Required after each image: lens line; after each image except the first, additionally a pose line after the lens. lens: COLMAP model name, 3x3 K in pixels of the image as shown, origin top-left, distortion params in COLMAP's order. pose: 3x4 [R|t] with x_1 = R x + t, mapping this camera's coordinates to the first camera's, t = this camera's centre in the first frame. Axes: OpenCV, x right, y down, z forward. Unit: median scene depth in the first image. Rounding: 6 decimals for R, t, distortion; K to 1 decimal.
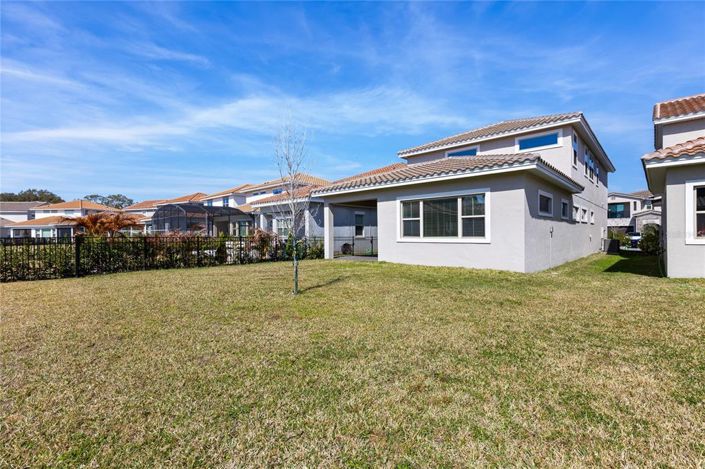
lens RADIAL K [[317.4, 0, 352.1], [0, 317.4, 233.6], [0, 0, 1]] dist [-0.001792, -0.000293]
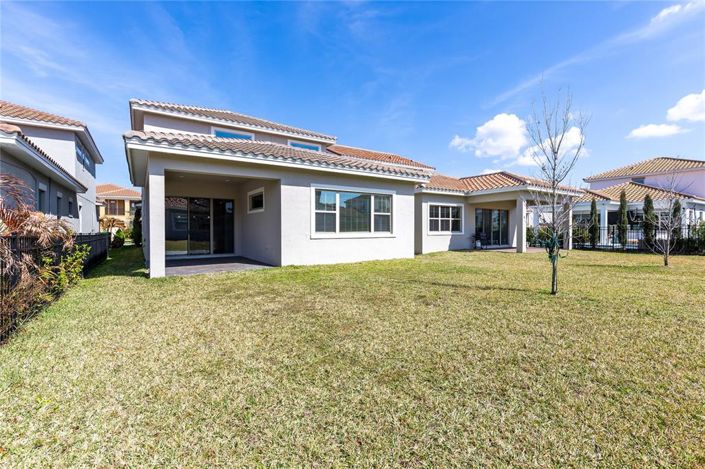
lens RADIAL K [[317.4, 0, 352.1], [0, 317.4, 235.6], [0, 0, 1]] dist [-0.001792, -0.000293]
pose [[0.214731, -0.011768, 0.976602, -0.657037], [-0.002681, 0.999917, 0.012638, 0.008682], [-0.976670, -0.005333, 0.214681, 0.762543]]
